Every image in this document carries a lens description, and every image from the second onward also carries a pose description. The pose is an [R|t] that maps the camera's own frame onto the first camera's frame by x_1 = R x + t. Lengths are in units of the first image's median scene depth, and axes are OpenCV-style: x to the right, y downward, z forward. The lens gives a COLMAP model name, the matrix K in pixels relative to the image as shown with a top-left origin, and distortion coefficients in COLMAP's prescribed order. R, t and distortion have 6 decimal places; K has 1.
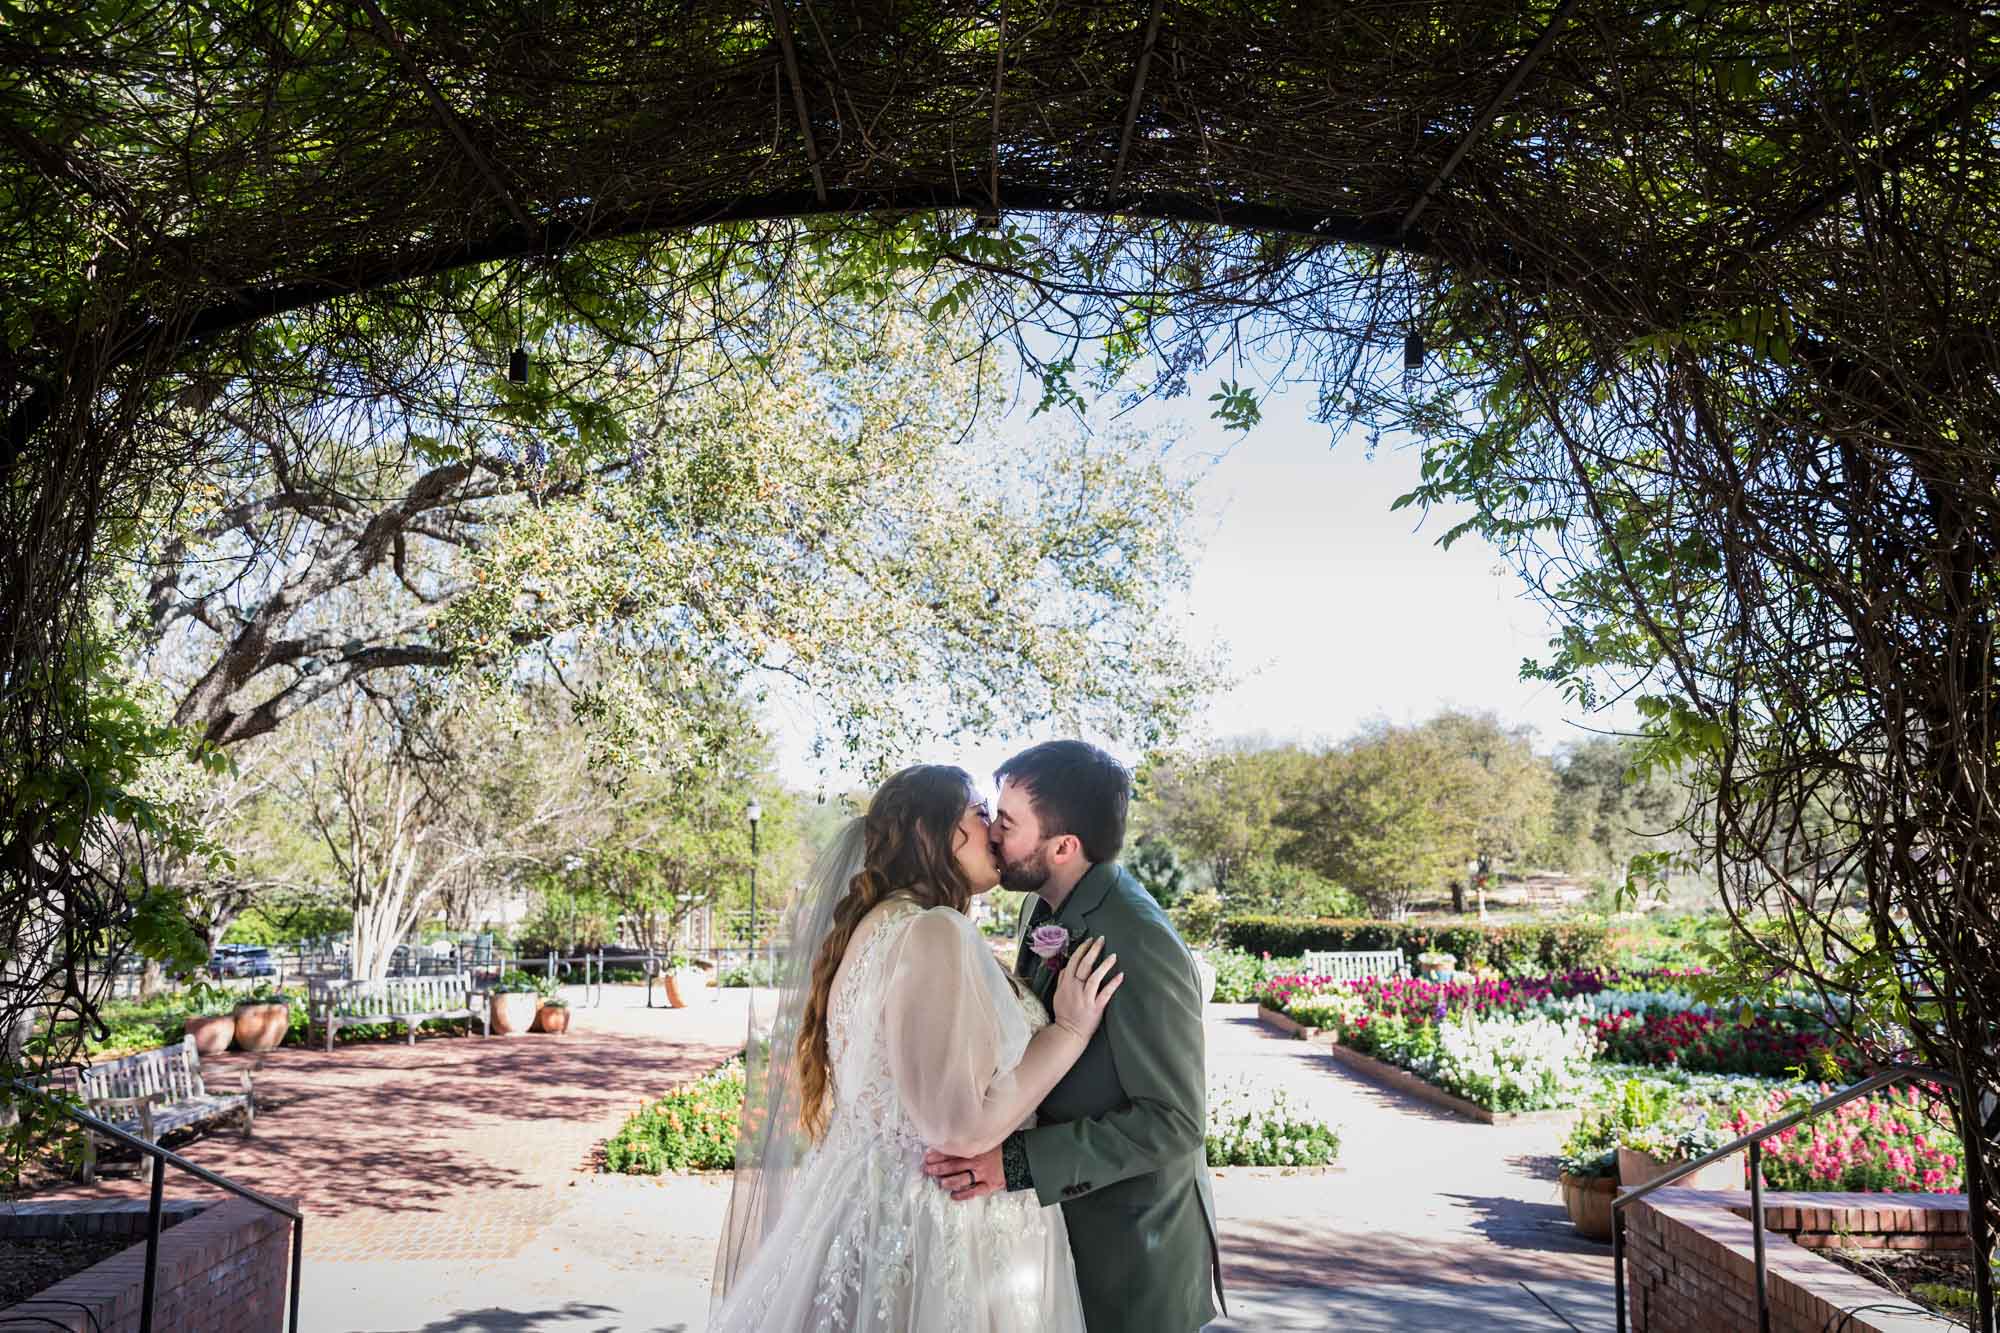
lens RADIAL K [[1369.4, 0, 1004.0], [0, 1369.4, 684.8], [0, 0, 1]] dist [-0.009910, 0.006299]
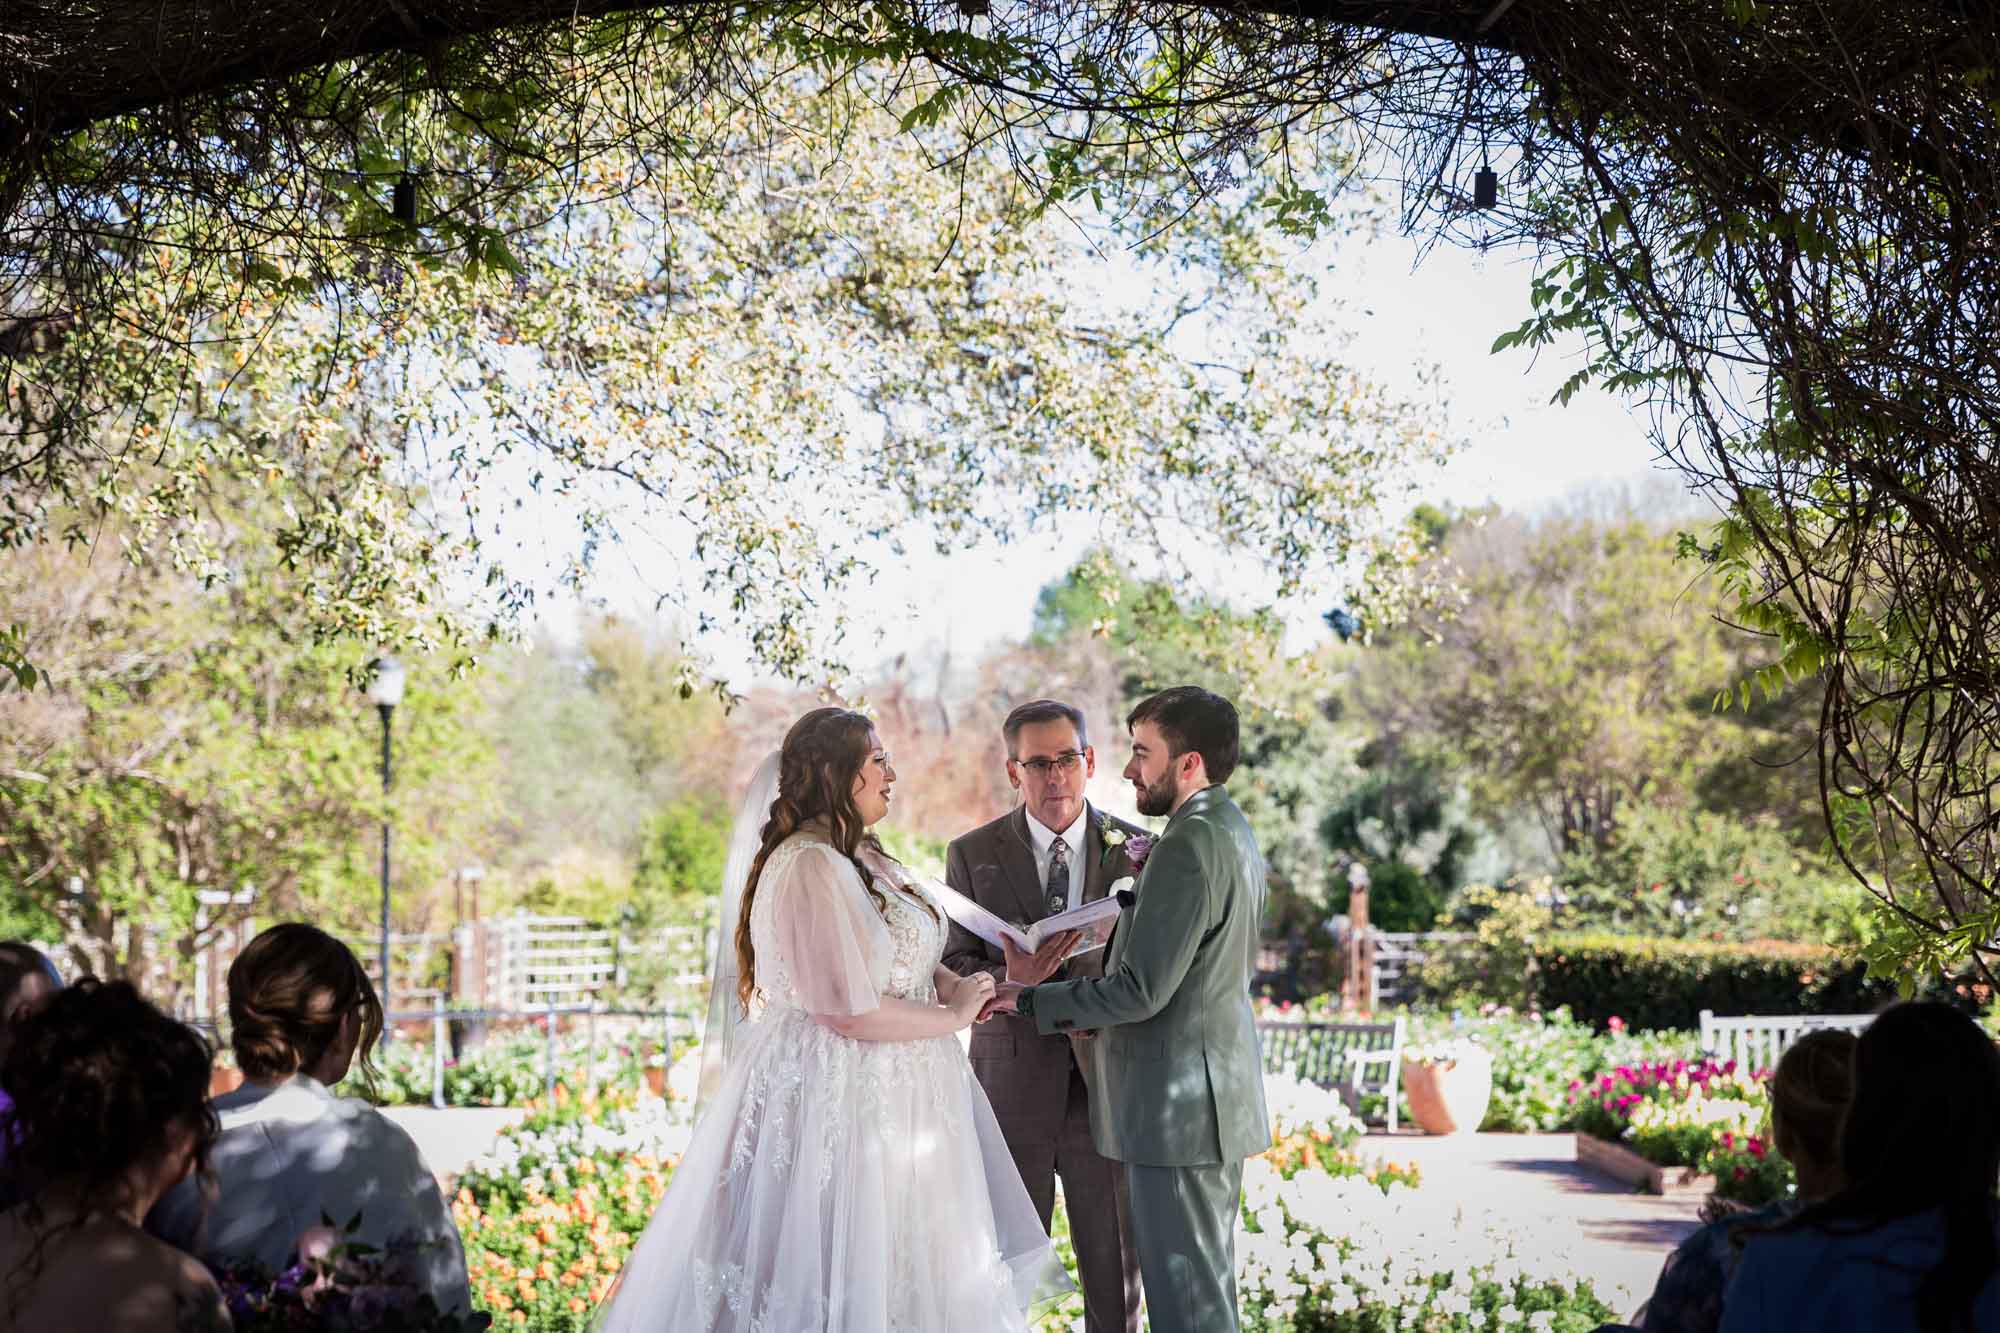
lens RADIAL K [[4294.8, 0, 913.3], [0, 4294.8, 732.9], [0, 0, 1]] dist [0.043195, 0.000000]
pose [[0.999778, 0.001500, -0.021025, 0.001952], [0.000819, 0.993947, 0.109860, -0.062596], [0.021062, -0.109853, 0.993725, -0.507358]]
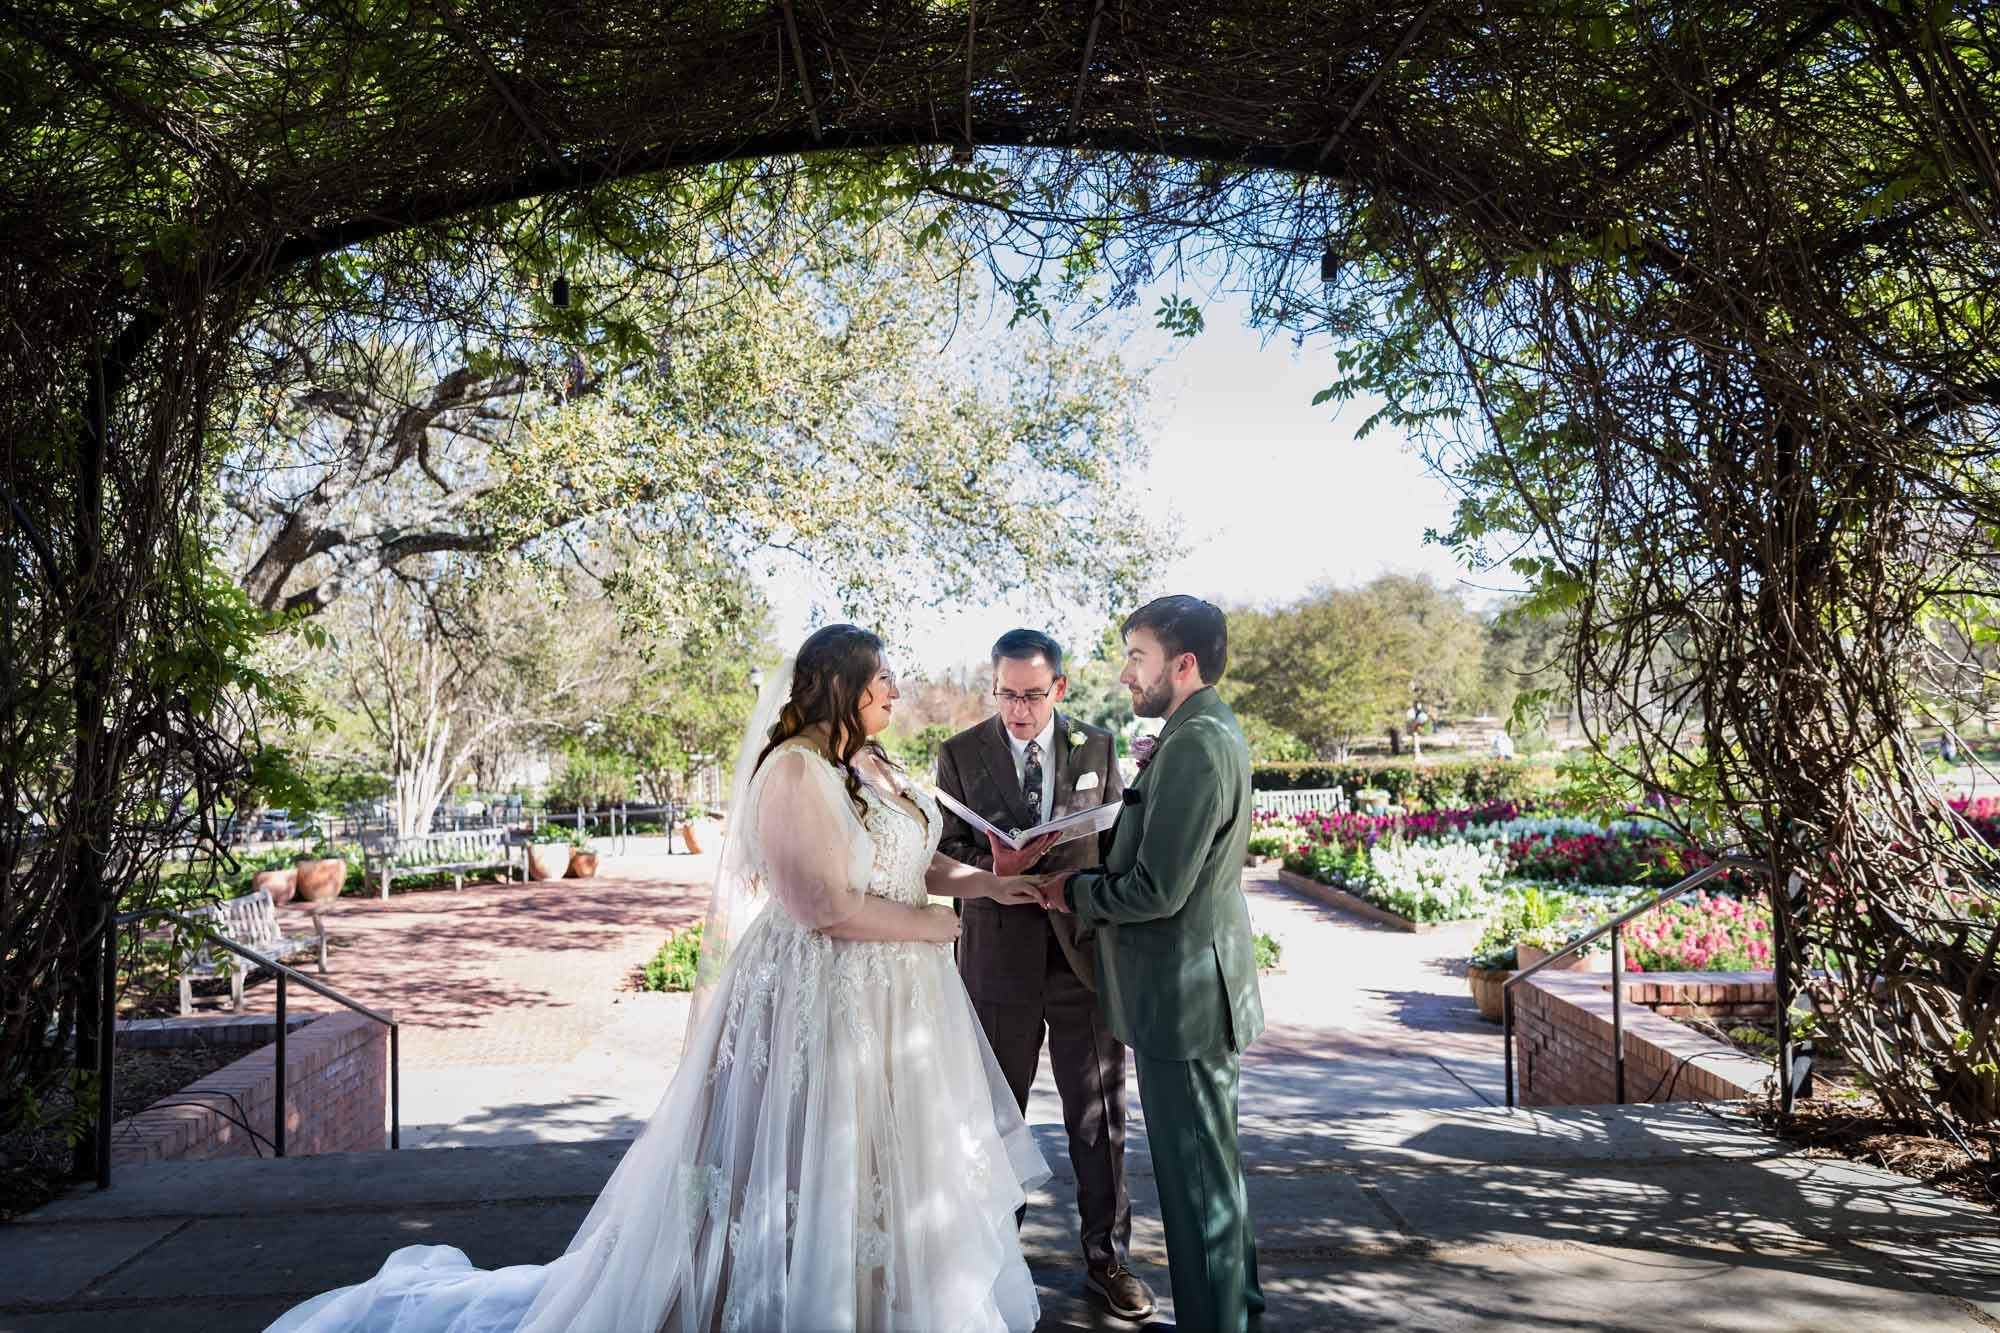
lens RADIAL K [[1267.3, 0, 1001.7], [0, 1267.3, 669.4], [0, 0, 1]] dist [0.019015, -0.000220]
pose [[0.999670, -0.021210, 0.014459, -0.001148], [0.019844, 0.995851, 0.088808, -0.000899], [-0.016283, -0.088492, 0.995944, -0.033720]]
